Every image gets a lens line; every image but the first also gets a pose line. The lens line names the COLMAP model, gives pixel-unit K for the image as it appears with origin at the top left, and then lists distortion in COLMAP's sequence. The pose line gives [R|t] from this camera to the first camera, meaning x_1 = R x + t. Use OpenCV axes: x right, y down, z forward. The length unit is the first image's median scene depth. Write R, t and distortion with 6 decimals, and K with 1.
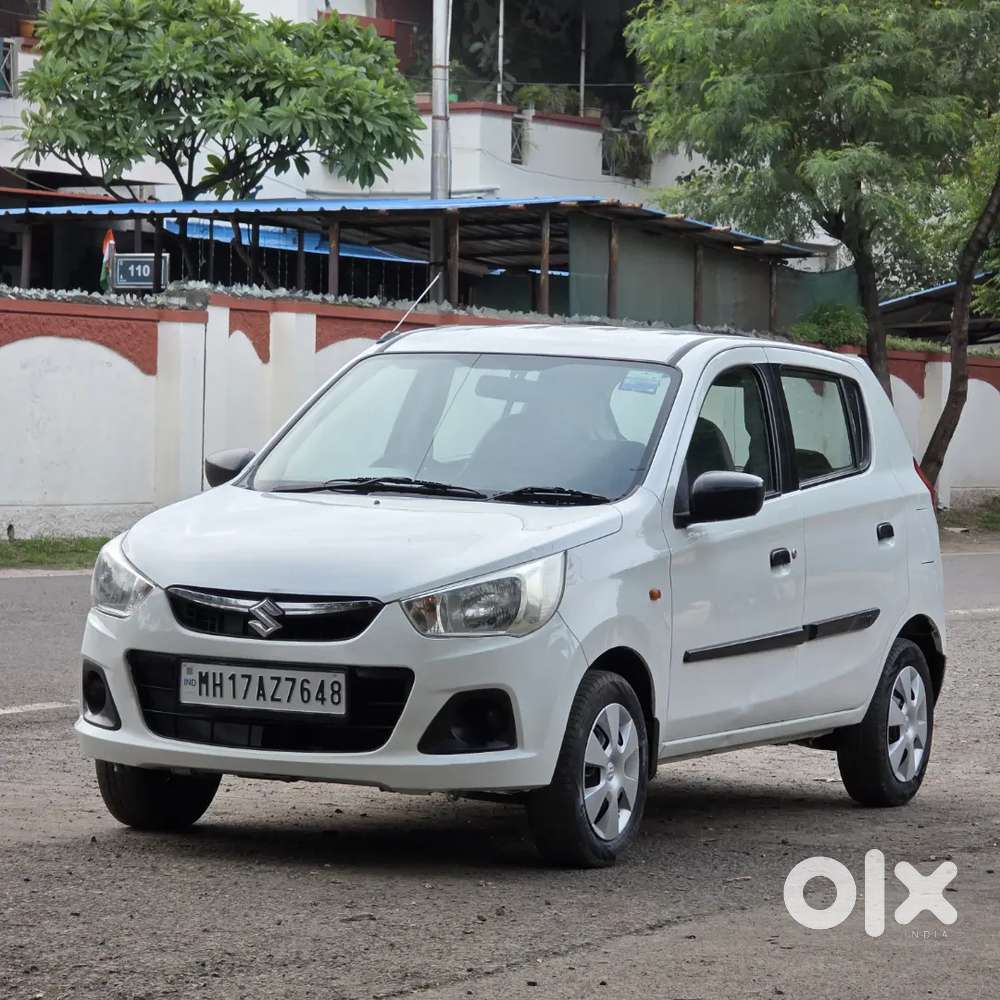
lens RADIAL K [[4398.7, 0, 499.5], [0, 4398.7, 502.4], [0, 0, 1]] dist [0.452486, 0.000000]
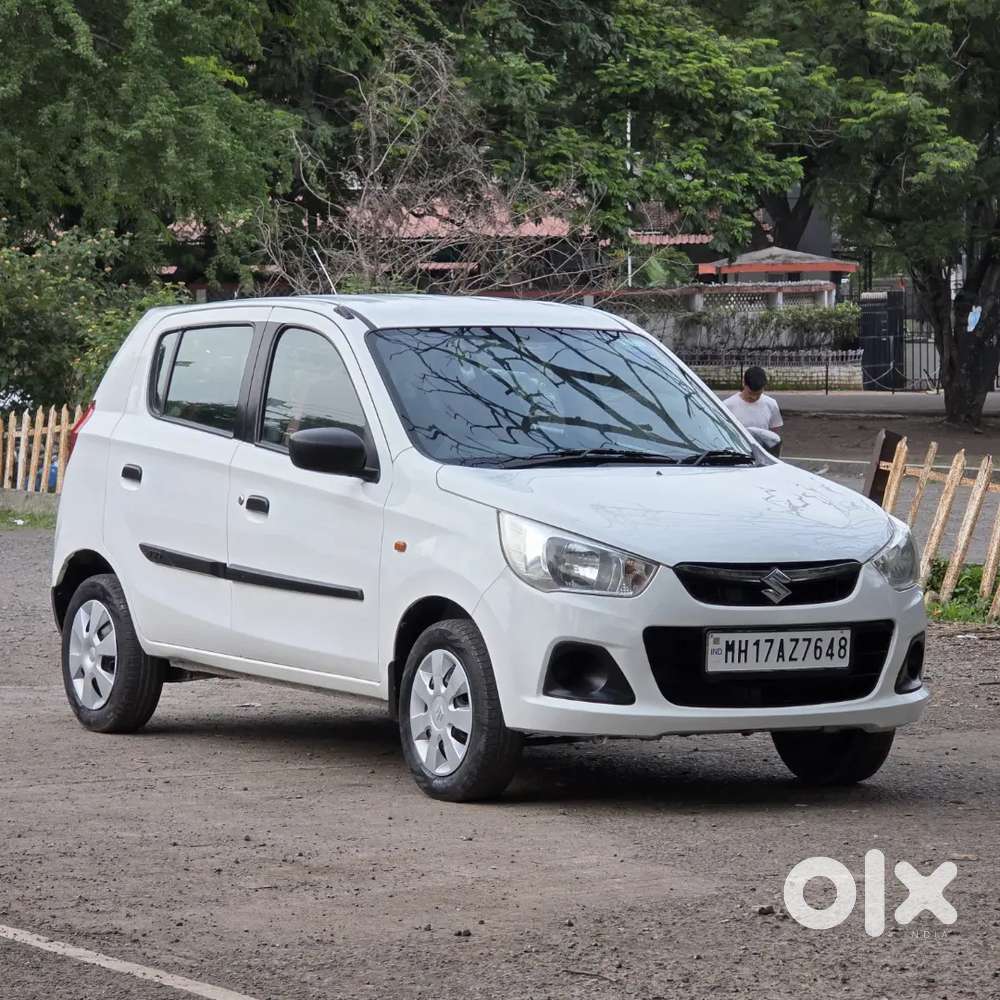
lens RADIAL K [[4398.7, 0, 496.9], [0, 4398.7, 499.3], [0, 0, 1]] dist [0.452486, 0.000000]
pose [[0.563486, -0.064444, 0.823608, -0.979716], [0.034963, 0.997920, 0.054162, -0.055807], [-0.825385, -0.001724, 0.564567, 0.443922]]
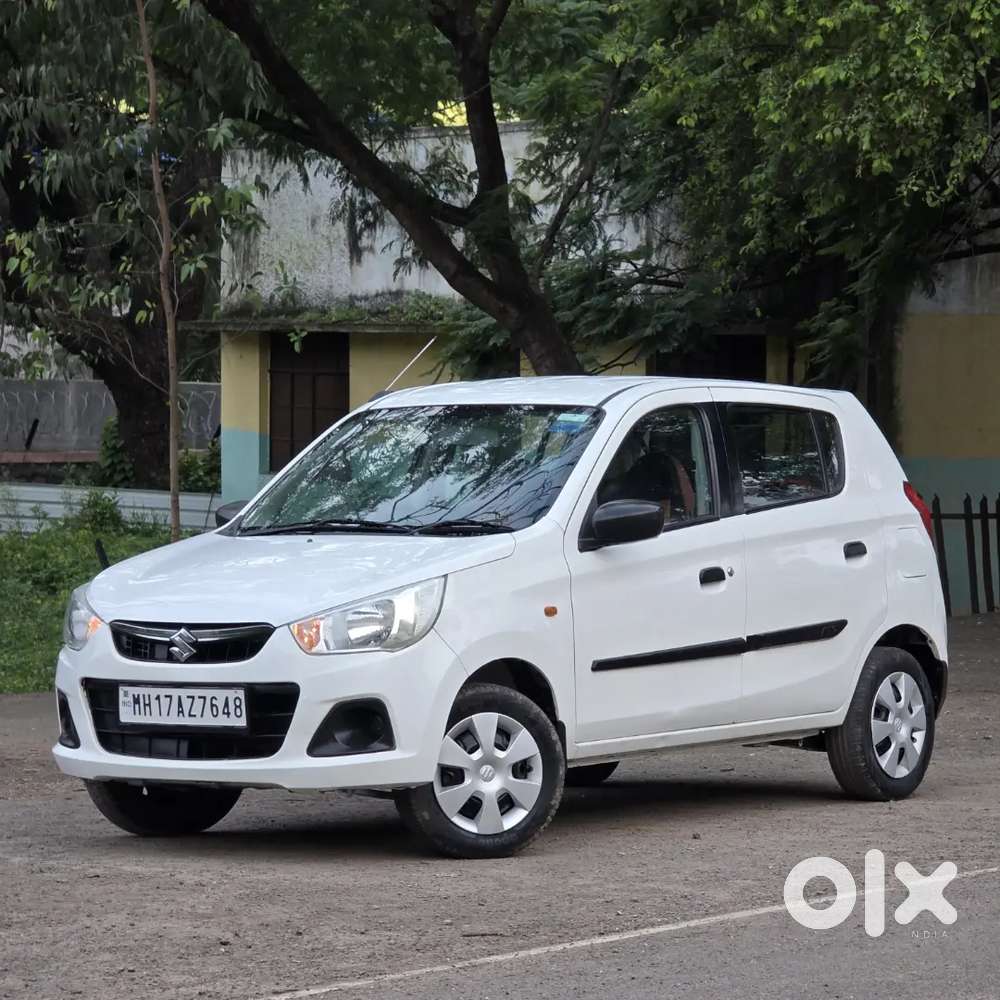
lens RADIAL K [[4398.7, 0, 499.0], [0, 4398.7, 497.8], [0, 0, 1]] dist [0.452486, 0.000000]
pose [[0.982085, -0.046270, -0.182668, 0.238904], [0.042873, 0.998827, -0.022505, 0.017343], [0.183495, 0.014270, 0.982917, -0.114738]]
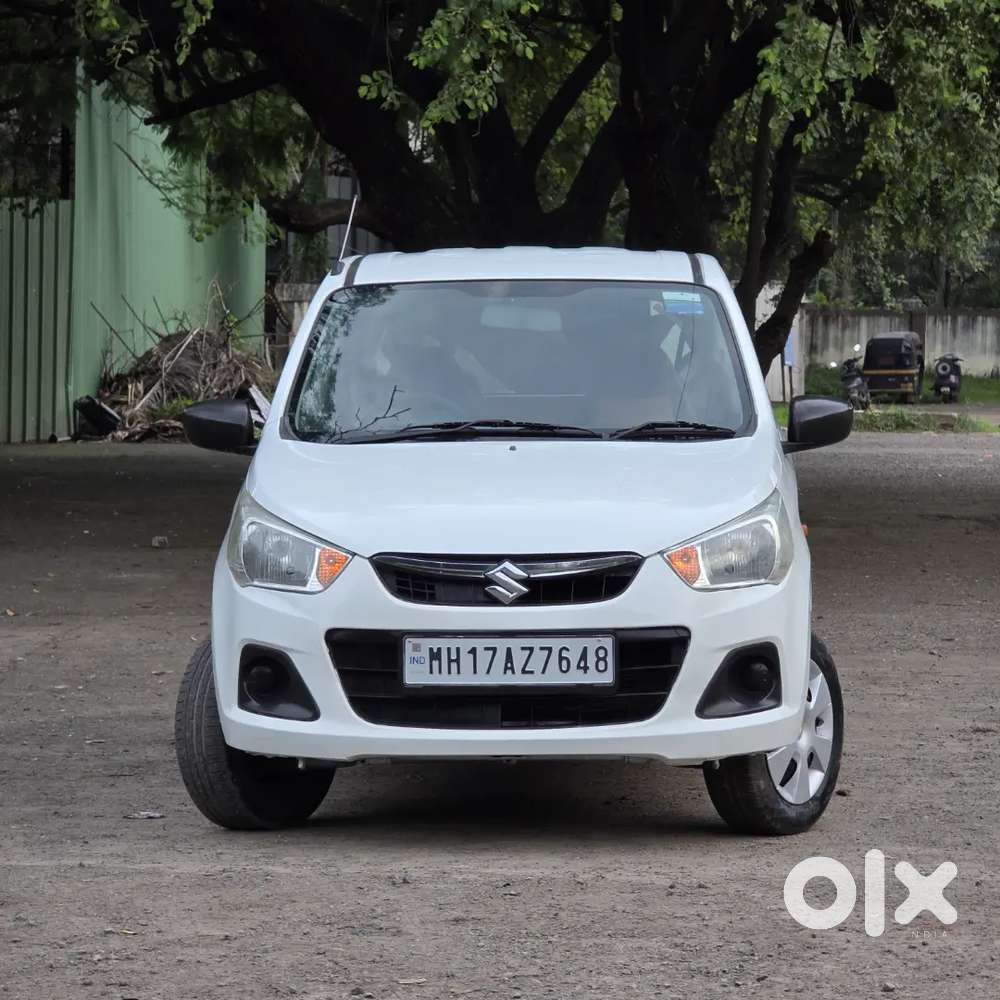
lens RADIAL K [[4398.7, 0, 453.4], [0, 4398.7, 462.6], [0, 0, 1]] dist [0.452486, 0.000000]
pose [[0.924602, -0.055935, 0.376806, -0.396658], [0.054337, 0.998412, 0.014878, -0.011748], [-0.377039, 0.006719, 0.926173, 0.177144]]
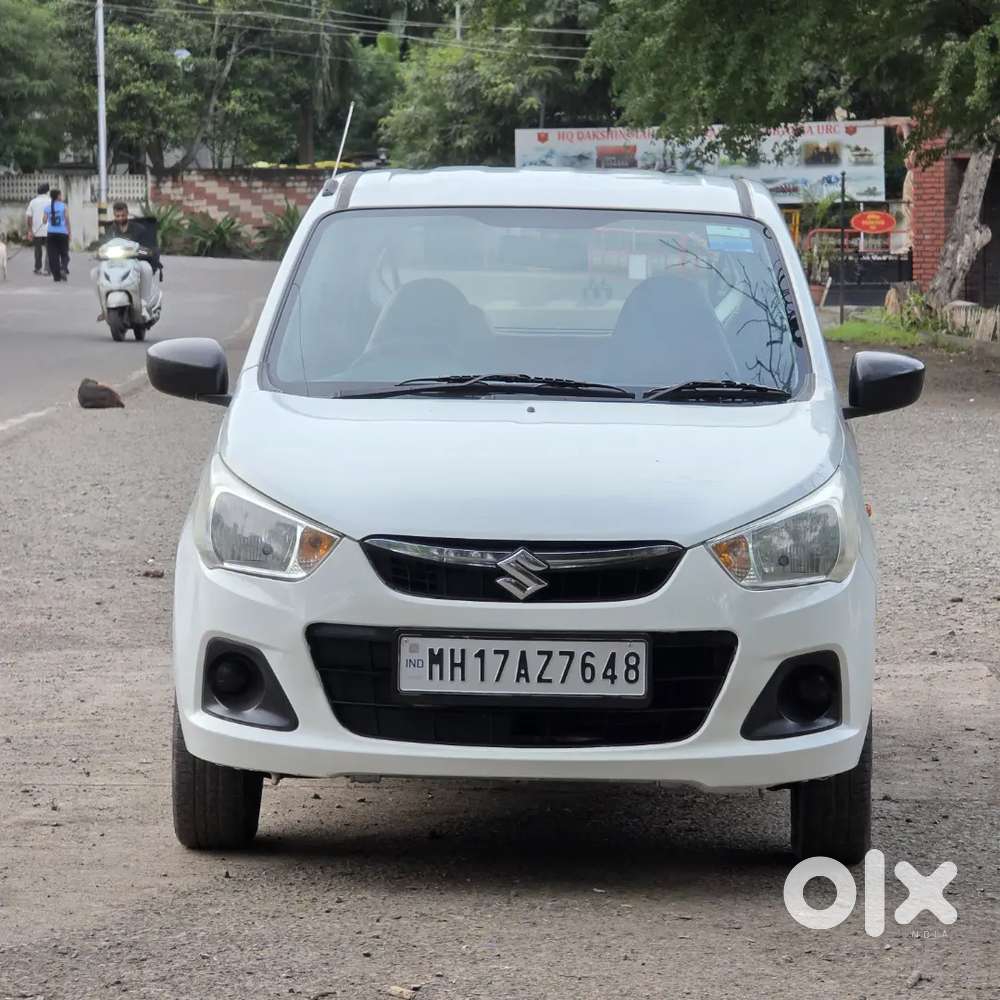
lens RADIAL K [[4398.7, 0, 502.6], [0, 4398.7, 502.5], [0, 0, 1]] dist [0.452486, 0.000000]
pose [[0.919755, -0.048750, 0.389454, -0.348848], [0.029852, 0.998071, 0.054433, -0.027124], [-0.391356, -0.038439, 0.919436, 0.306182]]
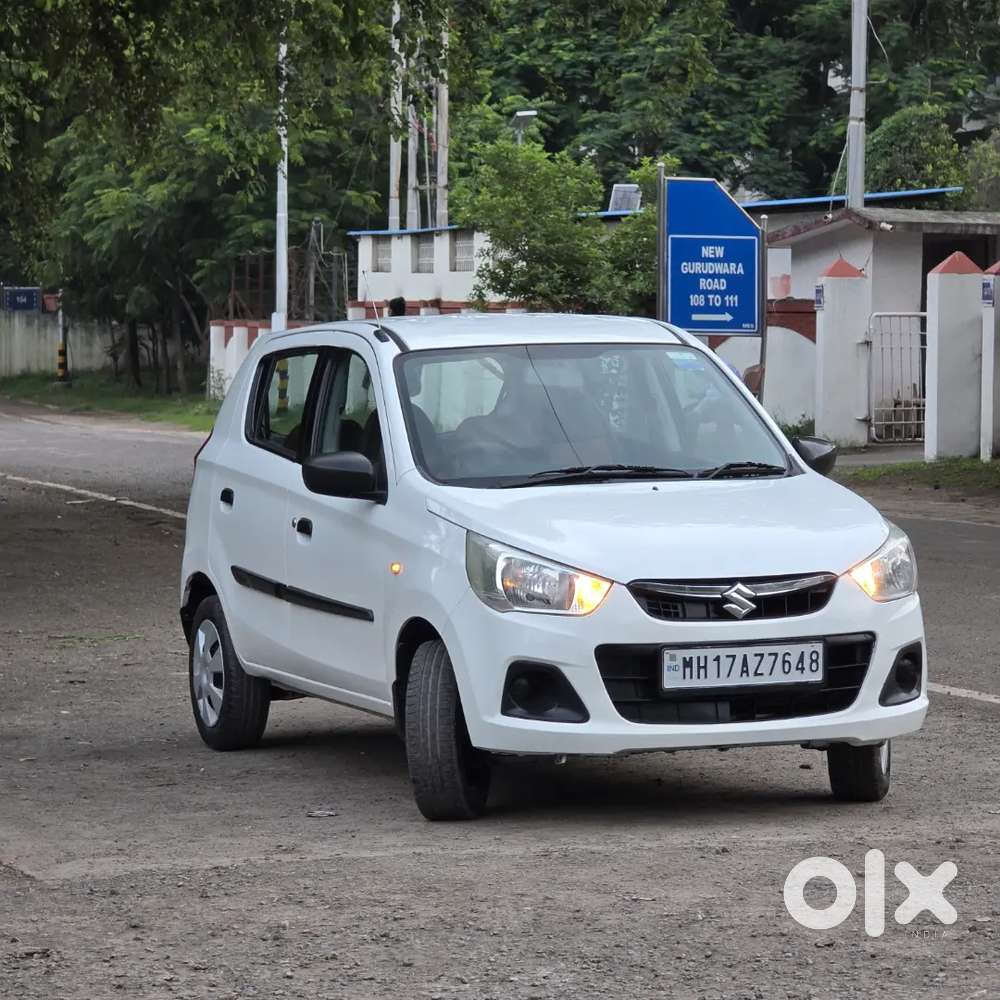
lens RADIAL K [[4398.7, 0, 502.3], [0, 4398.7, 504.5], [0, 0, 1]] dist [0.452486, 0.000000]
pose [[0.709743, -0.083838, 0.699454, -0.843847], [0.068777, 0.996396, 0.049642, -0.054492], [-0.701096, 0.012874, 0.712951, 0.270915]]
